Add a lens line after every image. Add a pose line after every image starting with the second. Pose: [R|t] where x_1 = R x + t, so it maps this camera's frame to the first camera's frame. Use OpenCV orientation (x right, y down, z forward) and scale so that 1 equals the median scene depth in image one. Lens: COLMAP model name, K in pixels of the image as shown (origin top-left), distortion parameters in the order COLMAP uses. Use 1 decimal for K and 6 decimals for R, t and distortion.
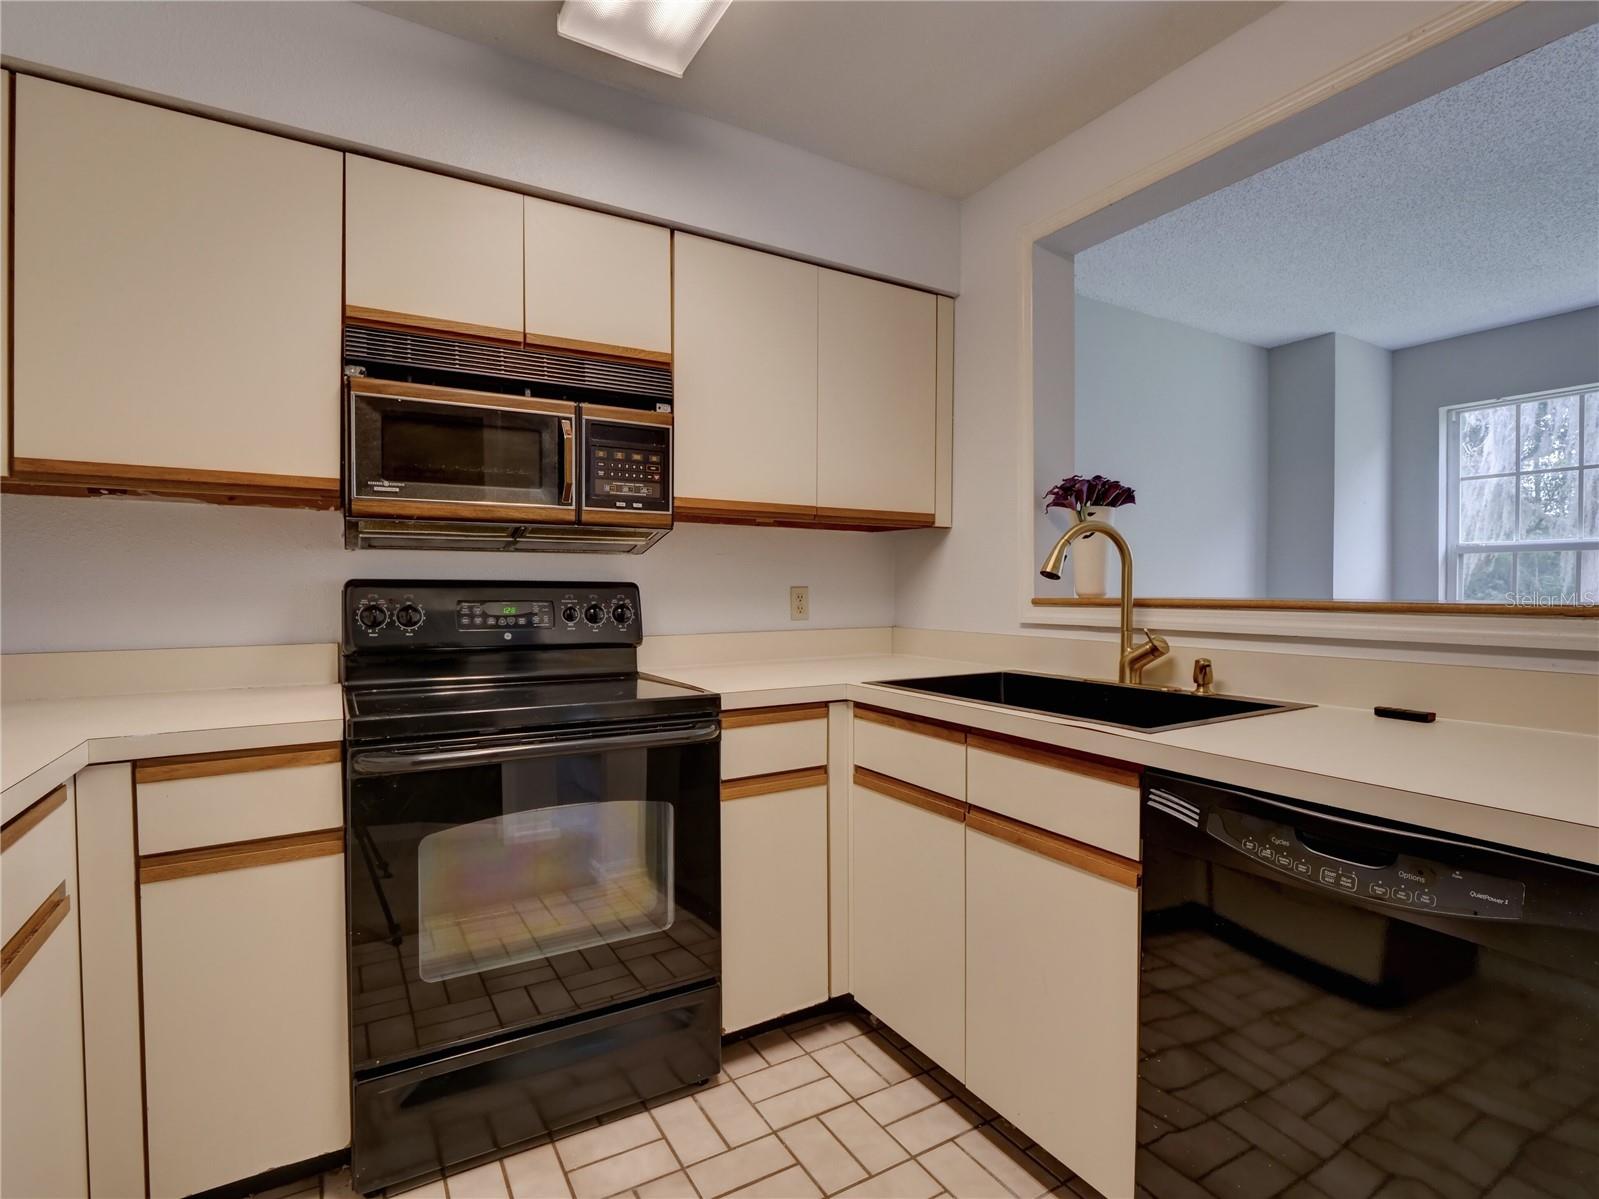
lens RADIAL K [[775.4, 0, 799.5], [0, 775.4, 599.5], [0, 0, 1]] dist [-0.002848, -0.000855]
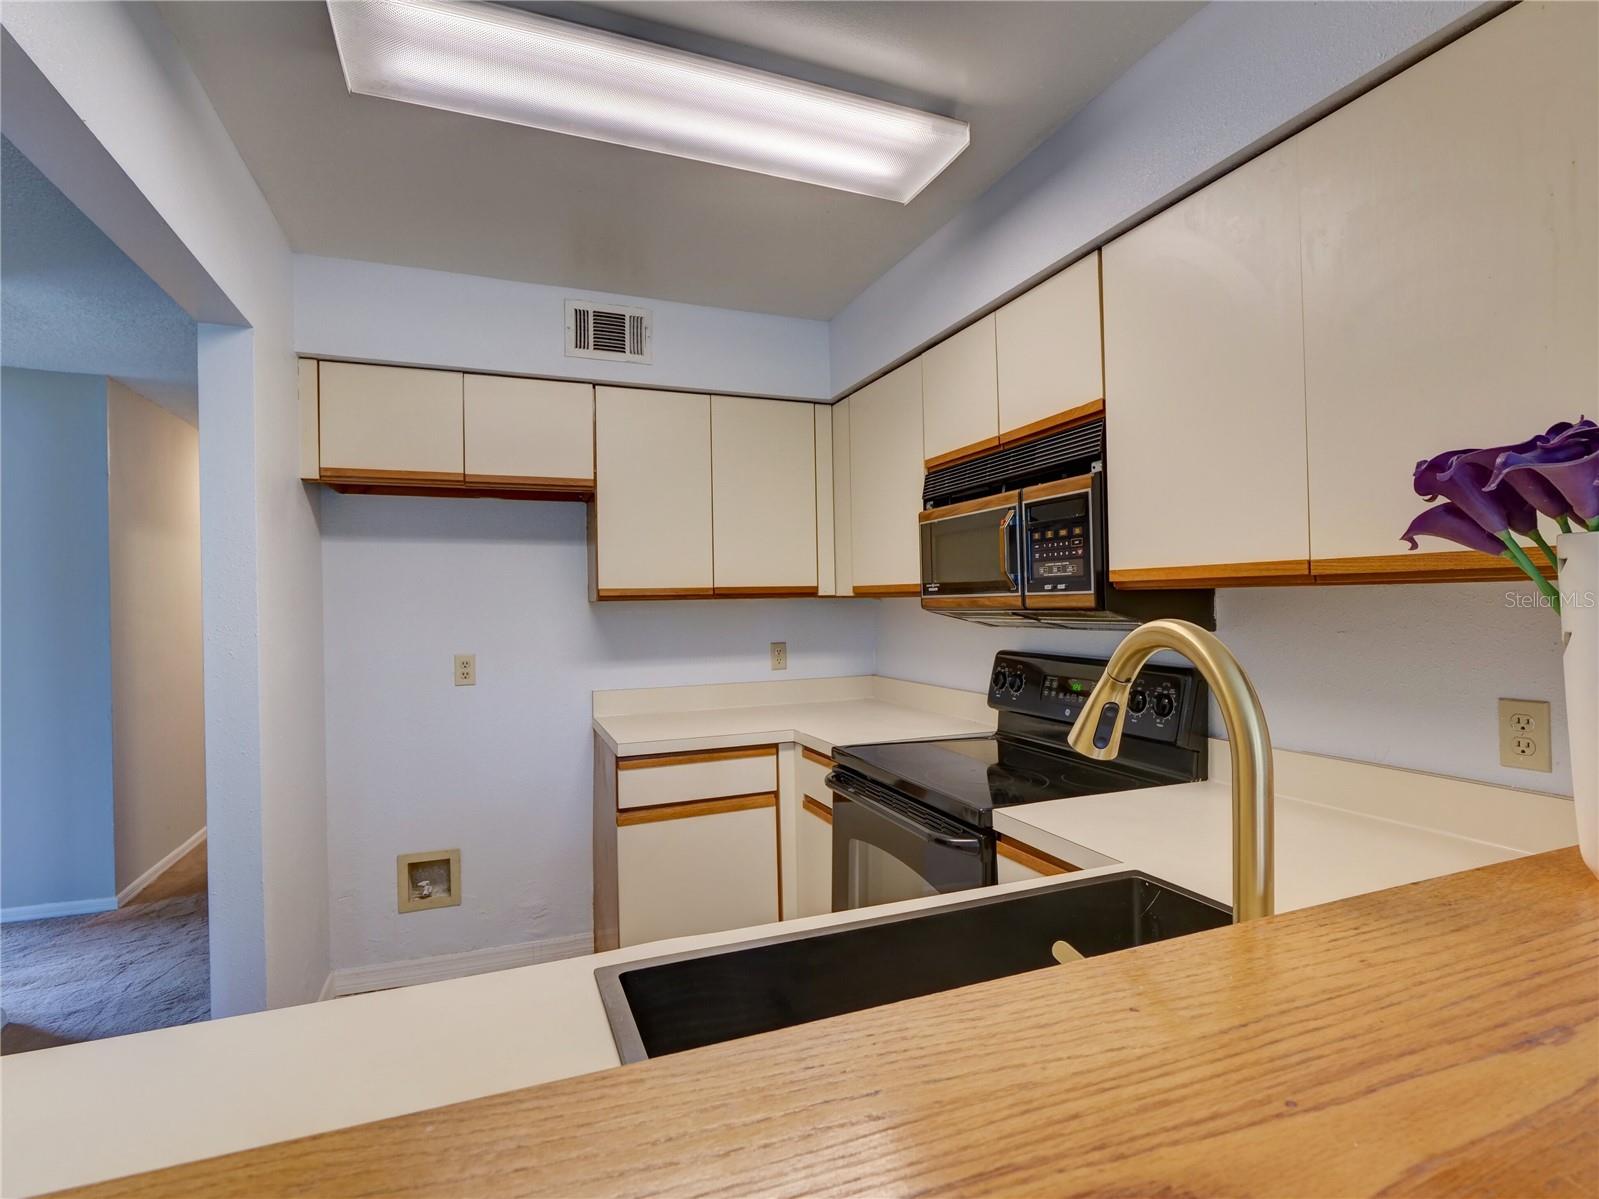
lens RADIAL K [[775.4, 0, 799.5], [0, 775.4, 599.5], [0, 0, 1]] dist [-0.002848, -0.000855]
pose [[-0.143600, -0.003611, -0.989629, 0.723651], [0.000846, 0.999993, -0.003771, -0.103514], [0.989635, -0.001378, -0.143596, 0.829951]]
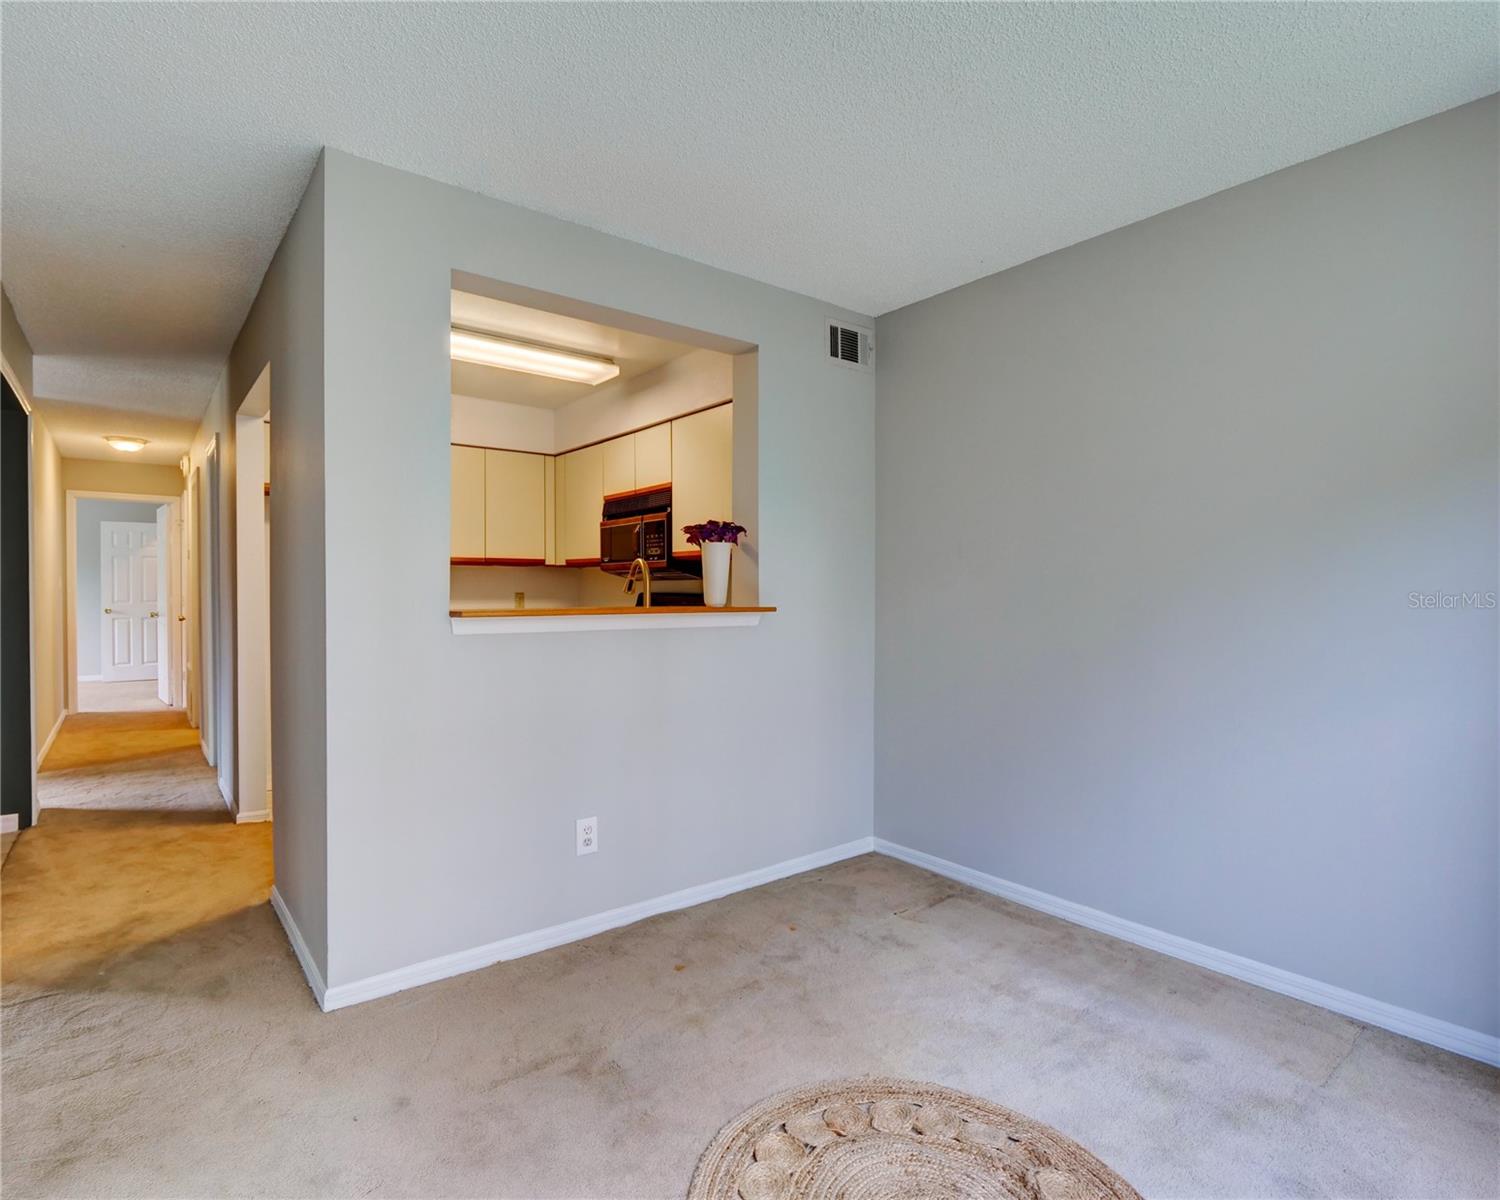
lens RADIAL K [[793.0, 0, 718.1], [0, 793.0, 600.2], [0, 0, 1]] dist [-0.003566, -0.000954]
pose [[0.120141, 0.009381, -0.992713, 1.988540], [-0.016480, 0.999836, 0.007454, -0.025270], [0.992620, 0.015465, 0.120276, 0.911272]]
